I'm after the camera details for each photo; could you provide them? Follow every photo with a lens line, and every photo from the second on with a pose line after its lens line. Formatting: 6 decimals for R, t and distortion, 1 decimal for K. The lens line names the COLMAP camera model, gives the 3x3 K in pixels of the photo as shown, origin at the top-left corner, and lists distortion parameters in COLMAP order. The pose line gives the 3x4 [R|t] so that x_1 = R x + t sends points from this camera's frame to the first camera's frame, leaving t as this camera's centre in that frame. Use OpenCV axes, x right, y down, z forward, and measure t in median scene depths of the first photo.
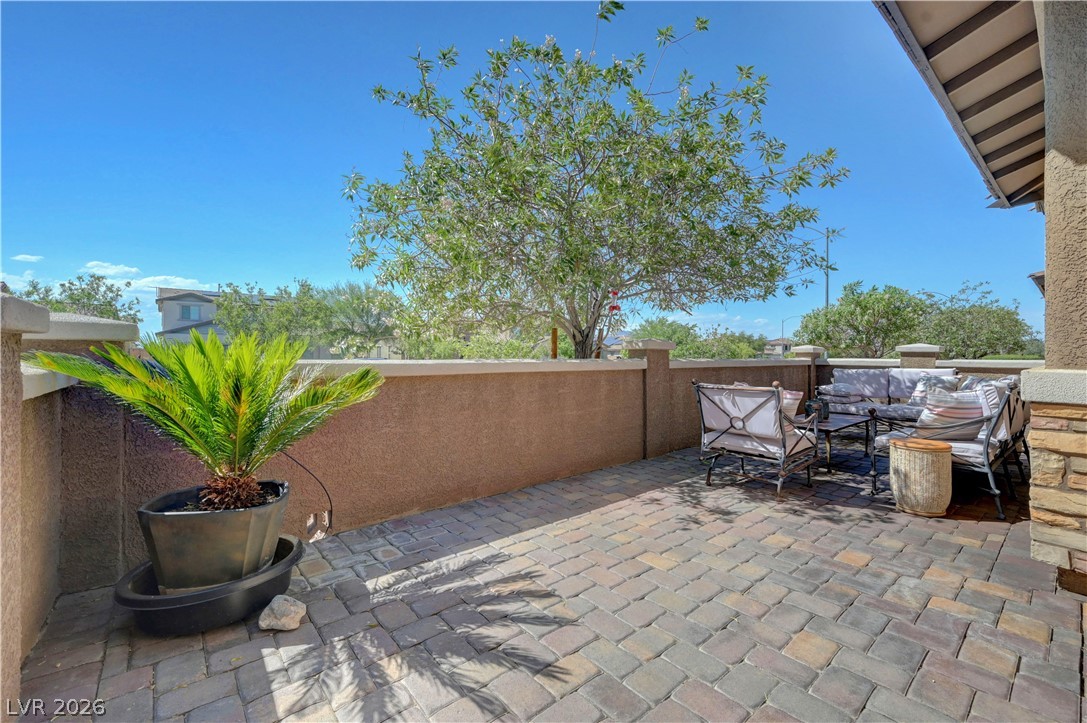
lens RADIAL K [[451.6, 0, 547.6], [0, 451.6, 354.5], [0, 0, 1]] dist [-0.003153, -0.000288]
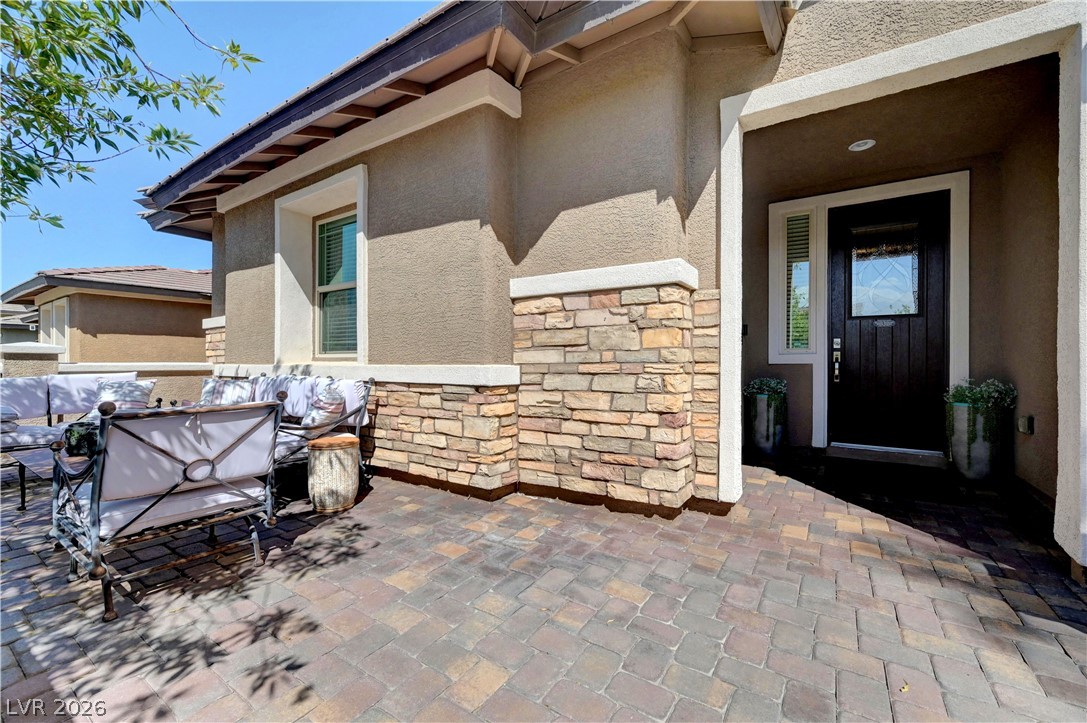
lens RADIAL K [[444.9, 0, 542.2], [0, 444.9, 359.6], [0, 0, 1]] dist [-0.000563, -0.000135]
pose [[-0.281512, 0.001980, 0.959556, -0.157071], [-0.001173, 0.999996, -0.002408, 0.006494], [-0.959557, -0.001804, -0.281509, 0.466112]]
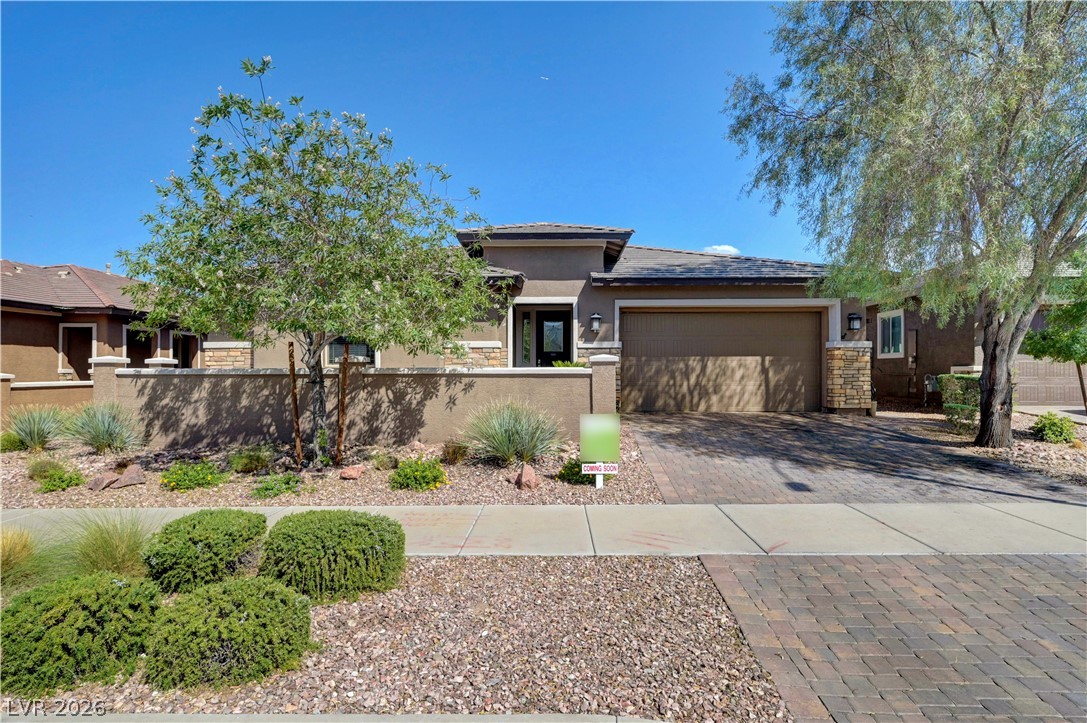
lens RADIAL K [[597.0, 0, 543.5], [0, 597.0, 361.5], [0, 0, 1]] dist [0.000186, 0.000025]
pose [[-0.753542, 0.005107, 0.657380, -1.489173], [-0.001132, 0.999958, -0.009066, 0.000330], [-0.657398, -0.007576, -0.753505, 1.919401]]
